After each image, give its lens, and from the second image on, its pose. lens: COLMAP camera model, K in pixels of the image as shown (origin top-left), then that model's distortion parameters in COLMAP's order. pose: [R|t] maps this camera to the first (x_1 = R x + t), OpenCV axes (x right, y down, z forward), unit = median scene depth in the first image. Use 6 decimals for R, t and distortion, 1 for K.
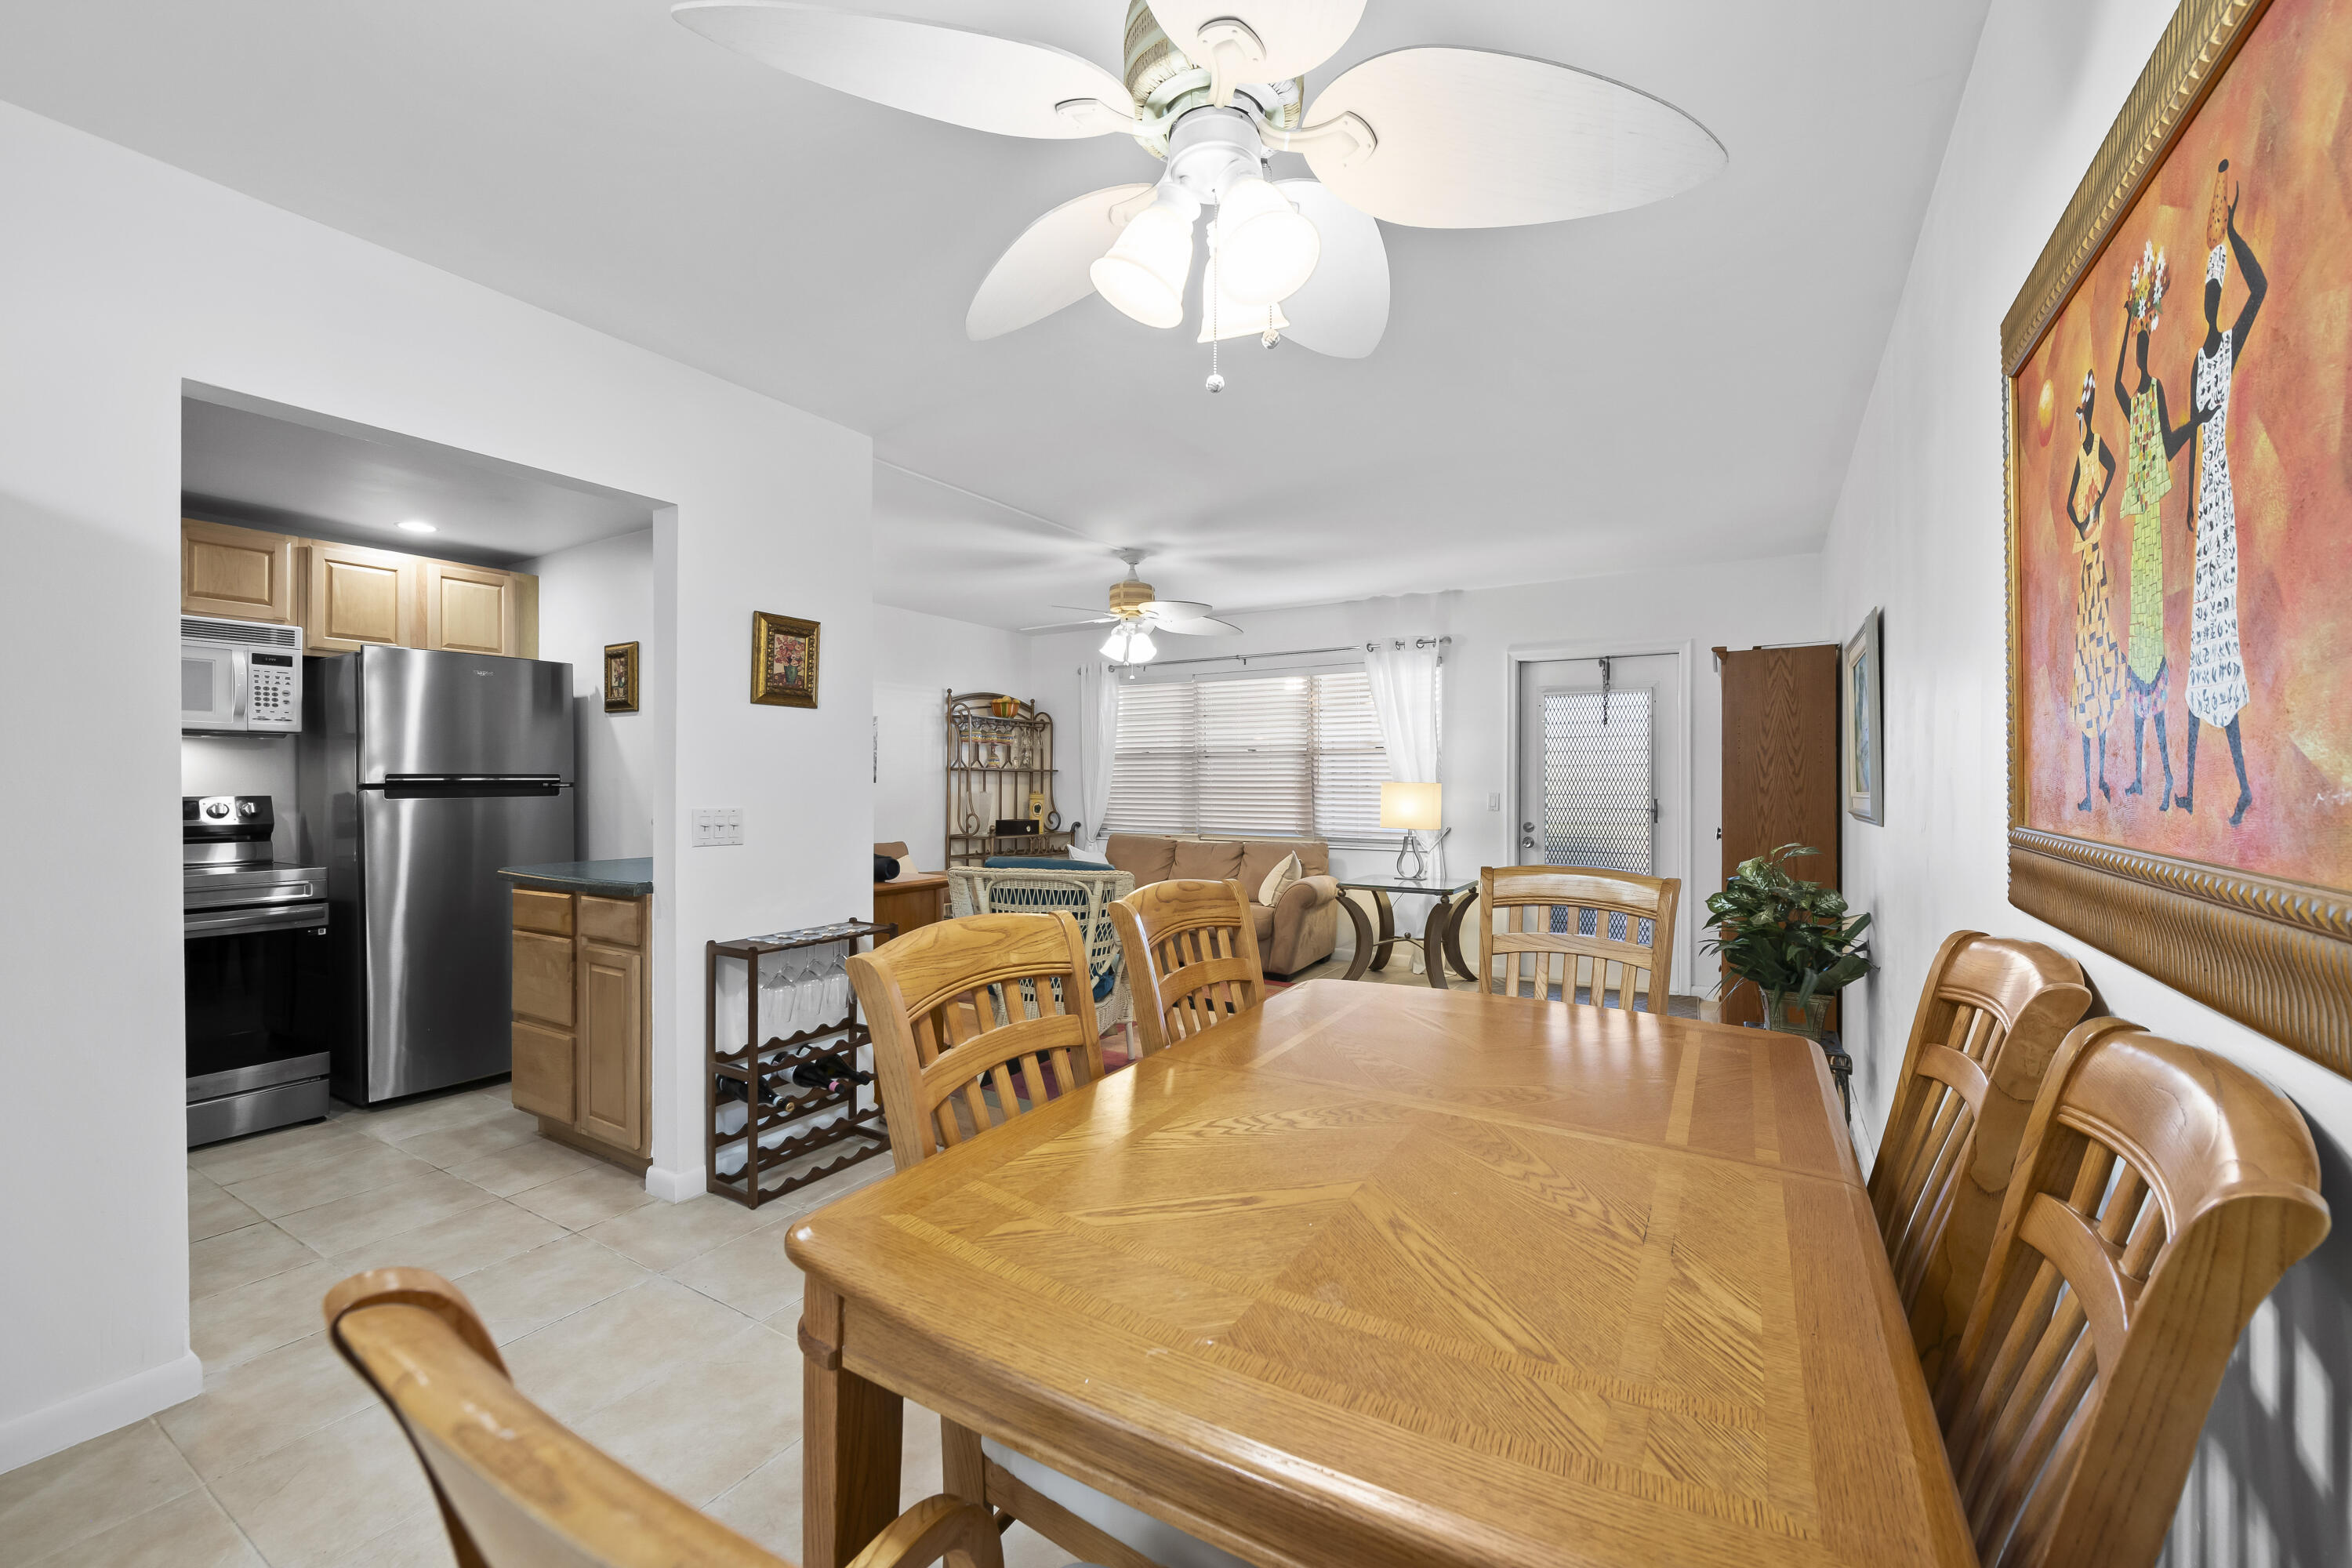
lens RADIAL K [[944.0, 0, 1186.1], [0, 944.0, 779.7], [0, 0, 1]] dist [-0.000672, -0.000228]
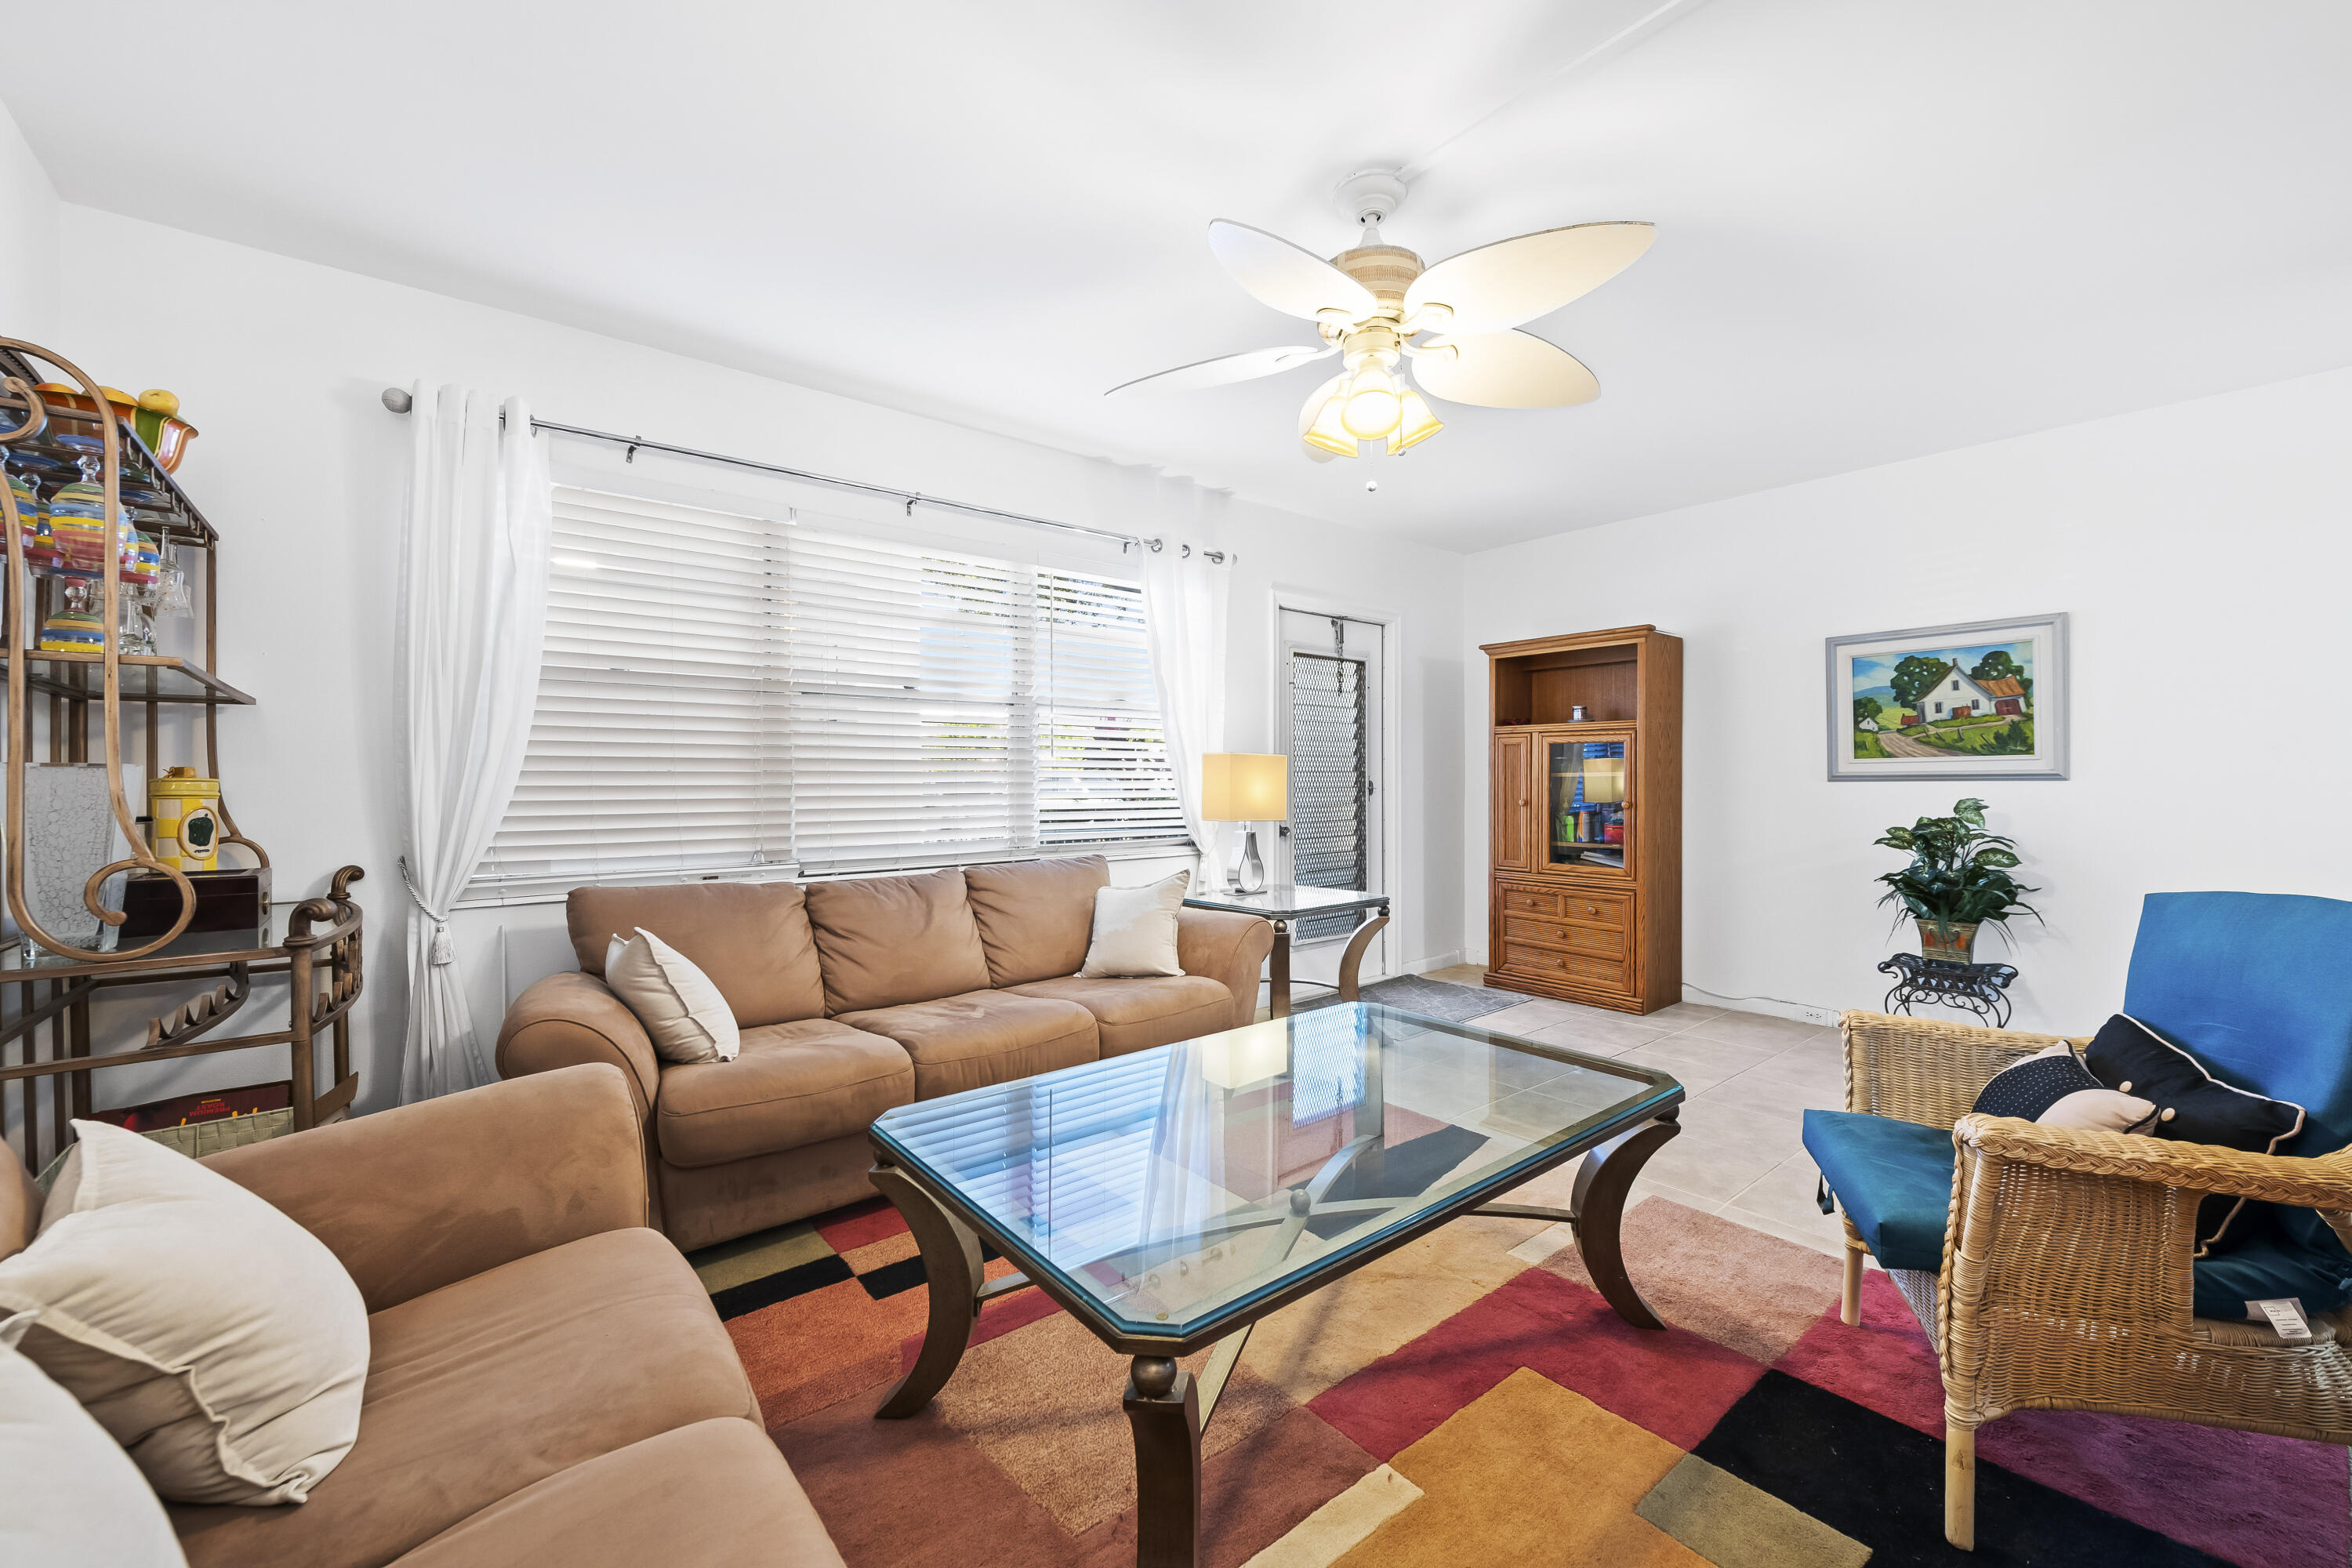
lens RADIAL K [[937.4, 0, 1209.5], [0, 937.4, 777.6], [0, 0, 1]] dist [0.012853, -0.000245]
pose [[0.323974, -0.000106, 0.946066, -0.452294], [0.001145, 0.999999, -0.000280, 0.022083], [-0.946065, 0.001174, 0.323974, 0.869637]]
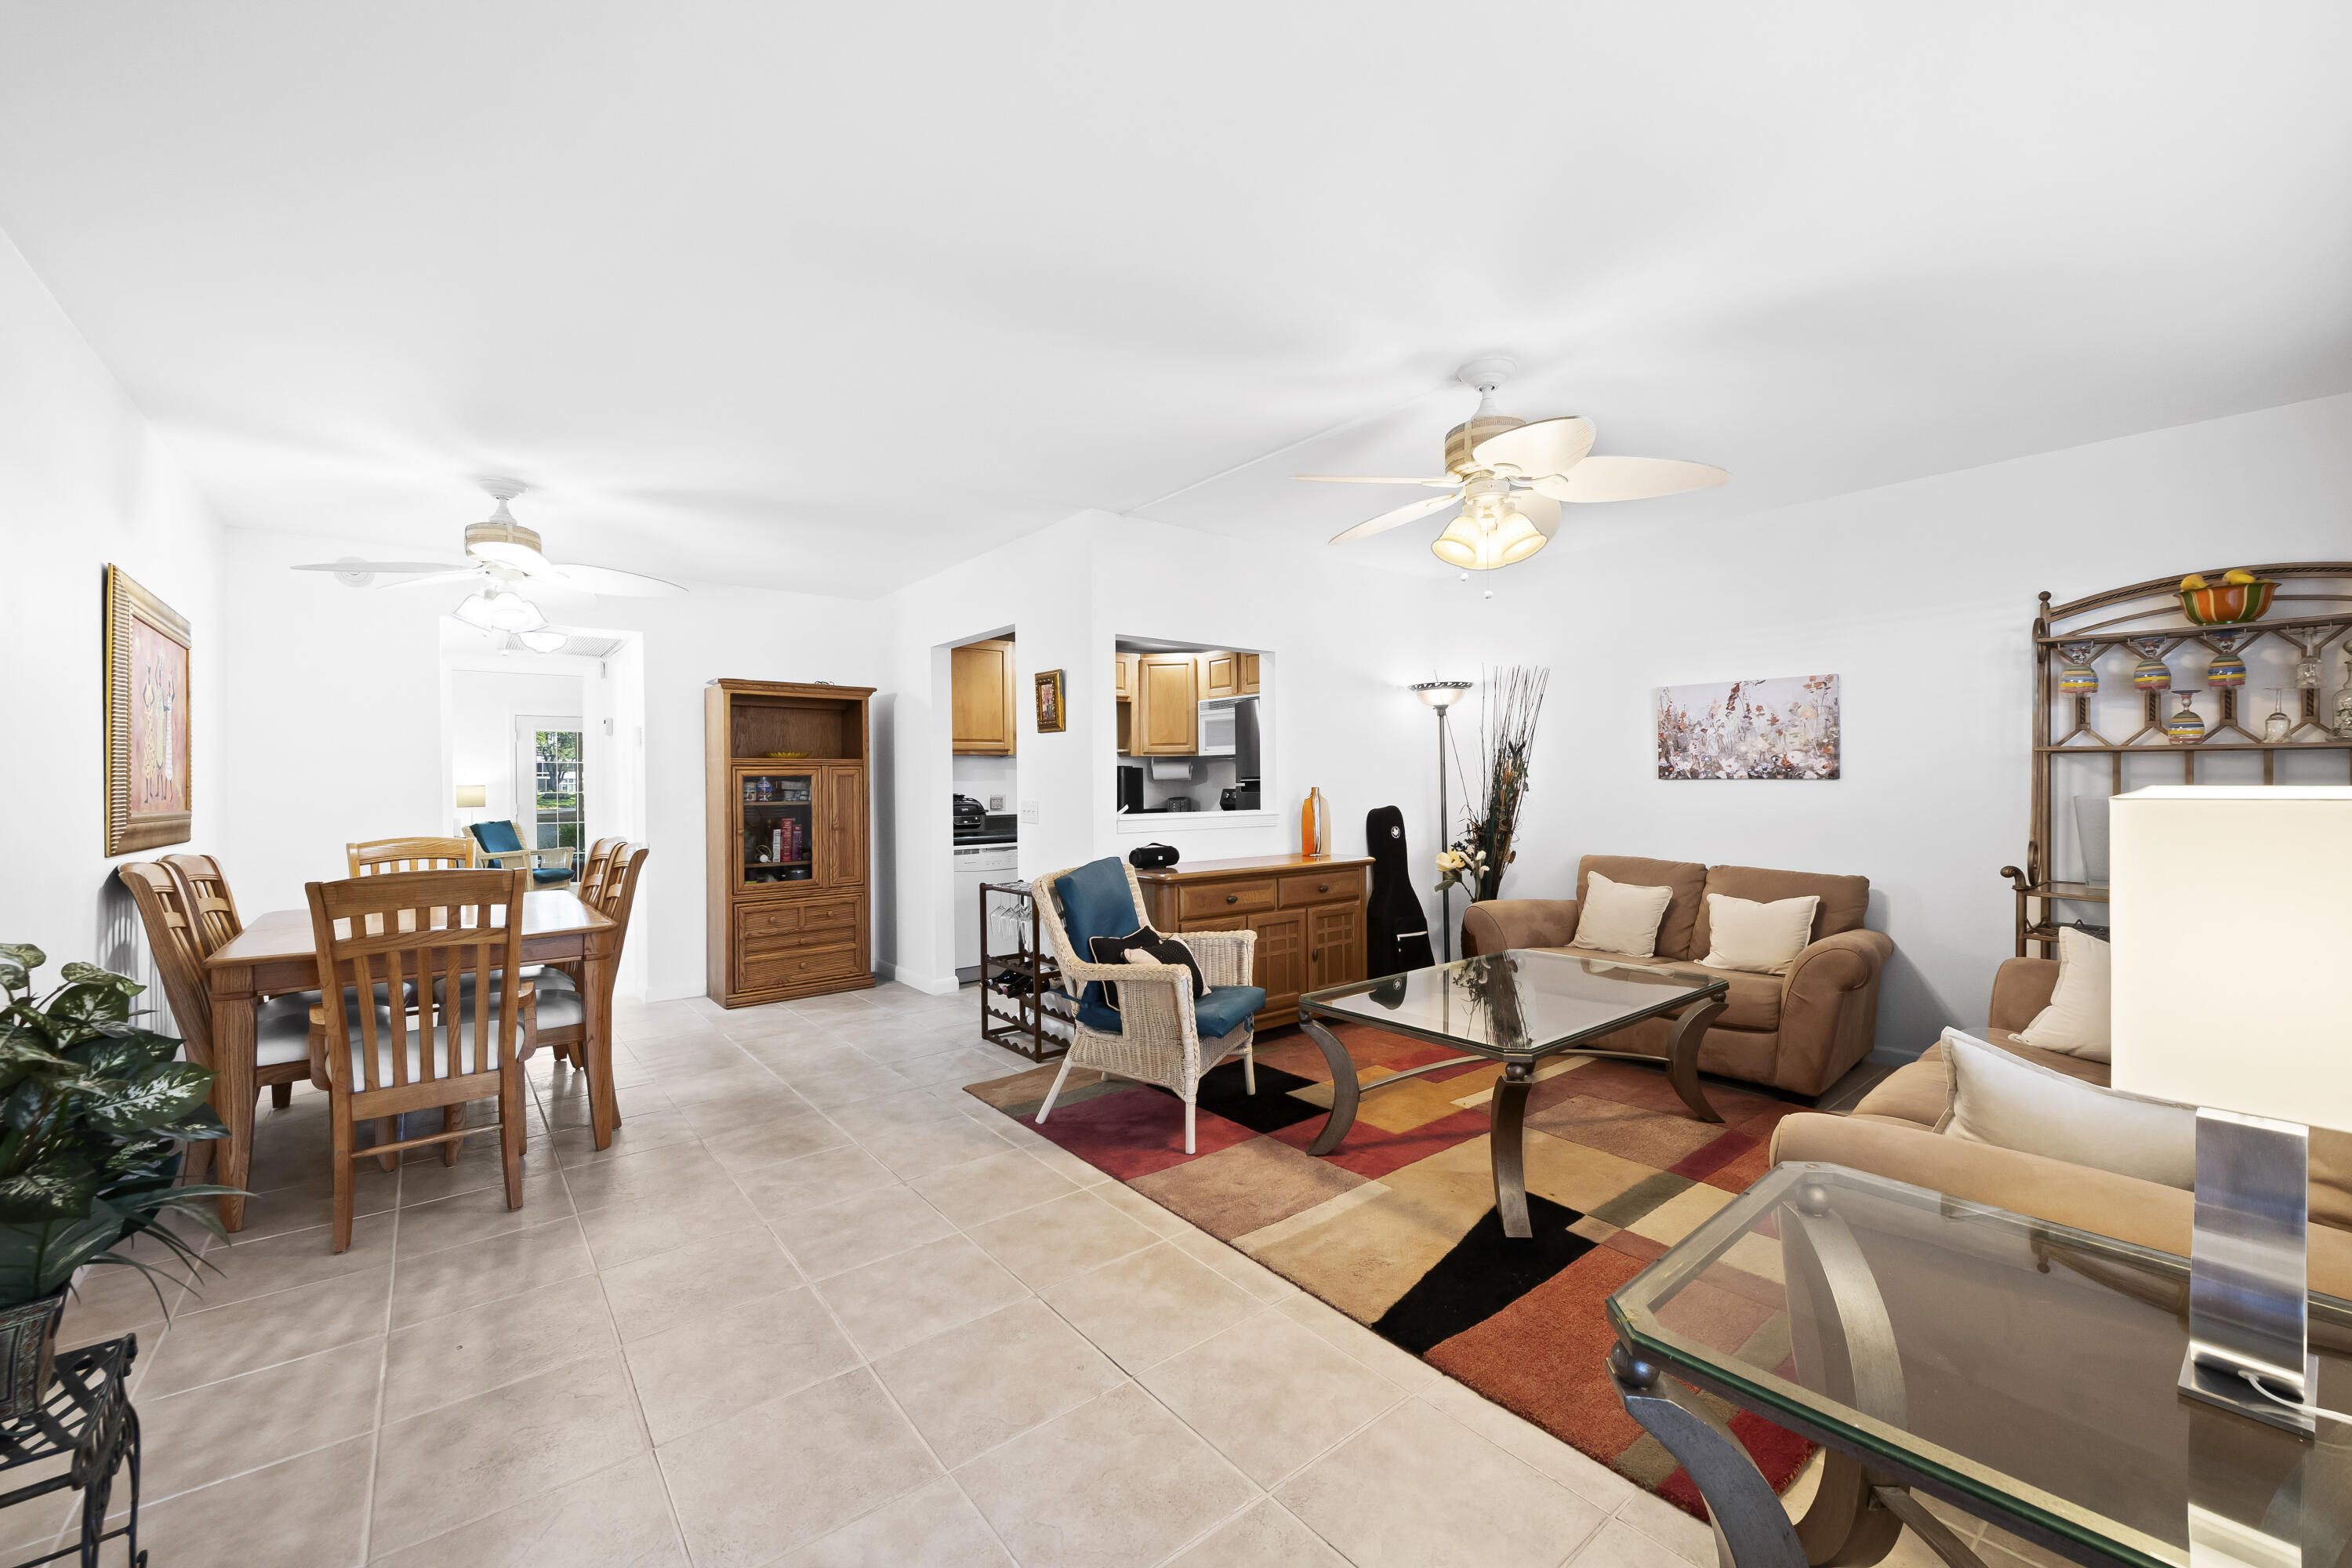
lens RADIAL K [[932.9, 0, 1184.1], [0, 932.9, 773.7], [0, 0, 1]] dist [-0.003665, -0.000856]
pose [[-0.343632, -0.004746, -0.939092, 0.485723], [0.009670, 0.999916, -0.008592, 0.000771], [0.939055, -0.012034, -0.343558, 0.951303]]
